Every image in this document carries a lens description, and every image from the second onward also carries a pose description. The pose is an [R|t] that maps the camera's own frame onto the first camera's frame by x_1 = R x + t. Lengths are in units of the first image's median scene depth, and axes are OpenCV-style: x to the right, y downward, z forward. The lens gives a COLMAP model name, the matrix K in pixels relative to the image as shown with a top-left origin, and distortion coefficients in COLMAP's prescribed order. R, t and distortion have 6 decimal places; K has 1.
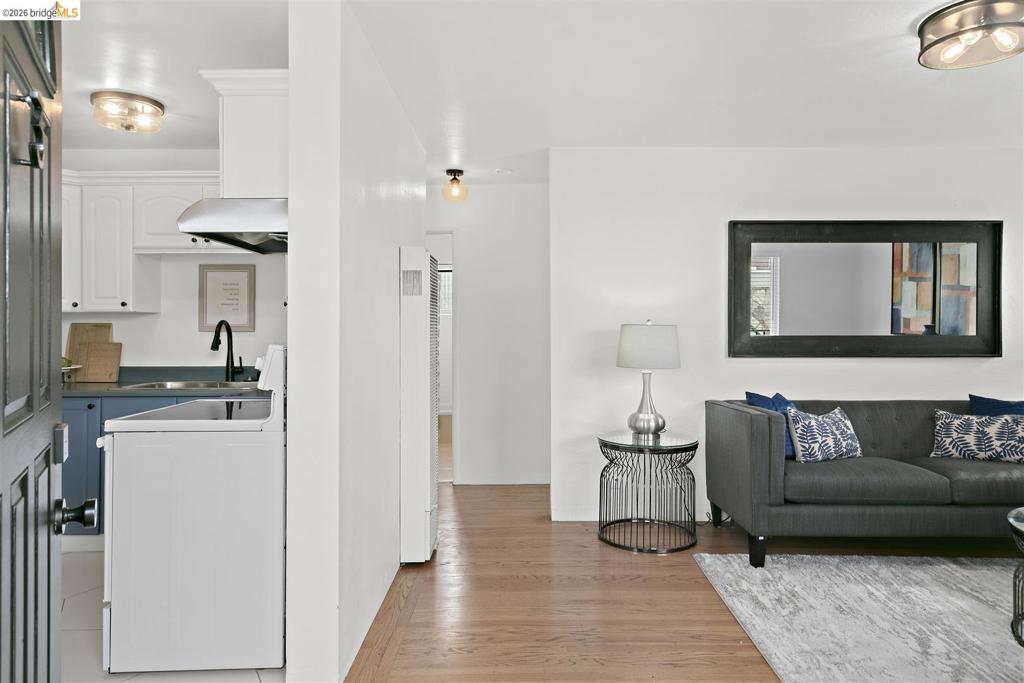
lens RADIAL K [[640.4, 0, 512.3], [0, 640.4, 324.3], [0, 0, 1]] dist [-0.003008, 0.001136]
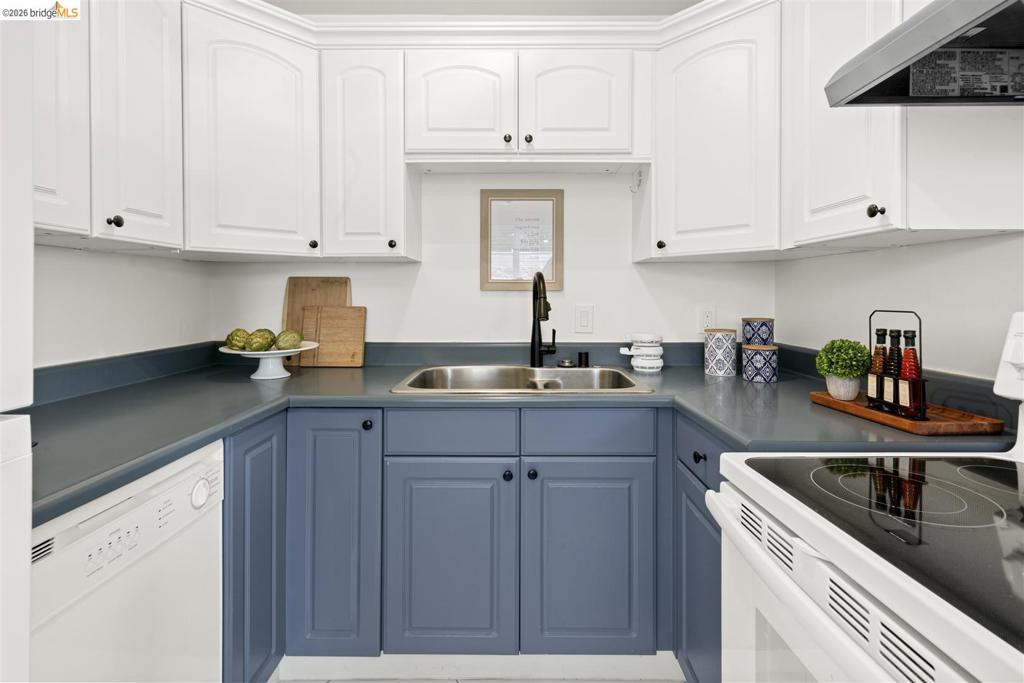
lens RADIAL K [[467.9, 0, 513.8], [0, 467.9, 298.7], [0, 0, 1]] dist [0.001998, 0.000182]
pose [[0.999969, 0.003016, -0.007304, -0.480477], [-0.002873, 0.999806, 0.019505, 0.011268], [0.007361, -0.019484, 0.999783, 0.546316]]
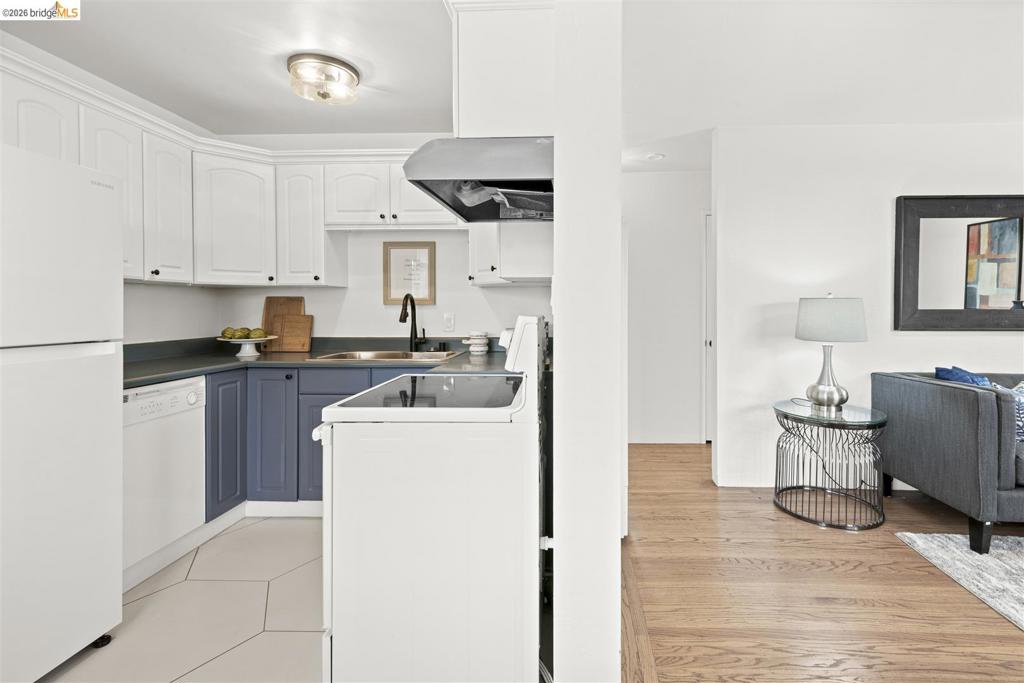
lens RADIAL K [[471.3, 0, 555.7], [0, 471.3, 312.6], [0, 0, 1]] dist [0.002097, 0.000161]
pose [[0.999276, 0.001778, -0.037996, -0.183777], [-0.001048, 0.999815, 0.019211, 0.009718], [0.038023, -0.019158, 0.999093, 0.239174]]
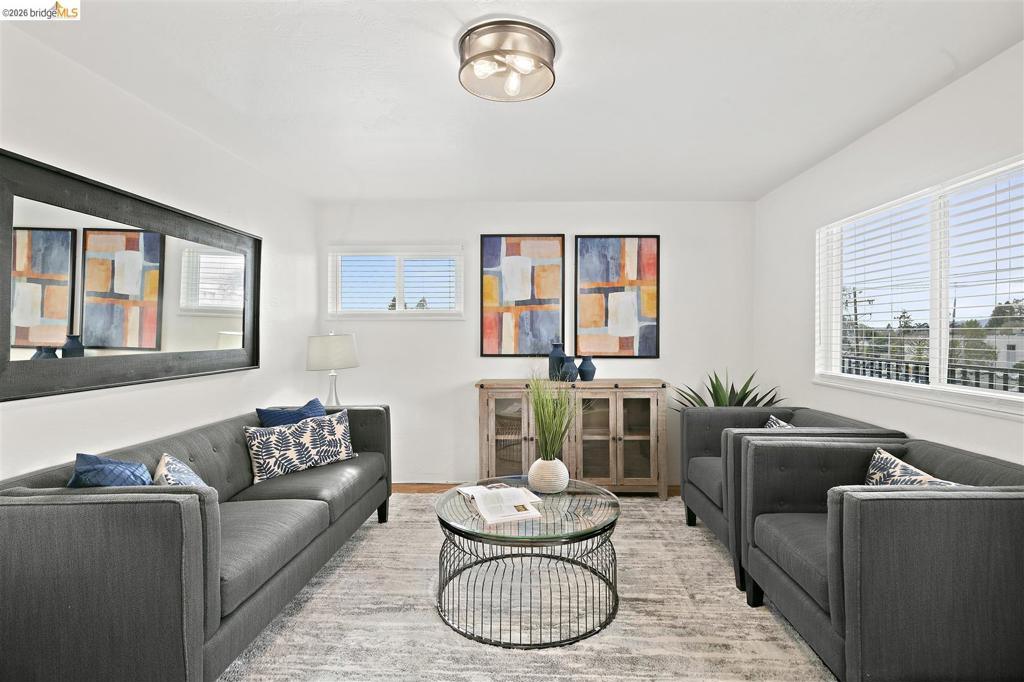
lens RADIAL K [[512.4, 0, 518.9], [0, 512.4, 330.3], [0, 0, 1]] dist [0.000143, -0.000361]
pose [[0.025127, 0.003857, 0.999677, -0.064196], [-0.006687, 0.999971, -0.003690, -0.010915], [-0.999662, -0.006592, 0.025152, 0.575229]]
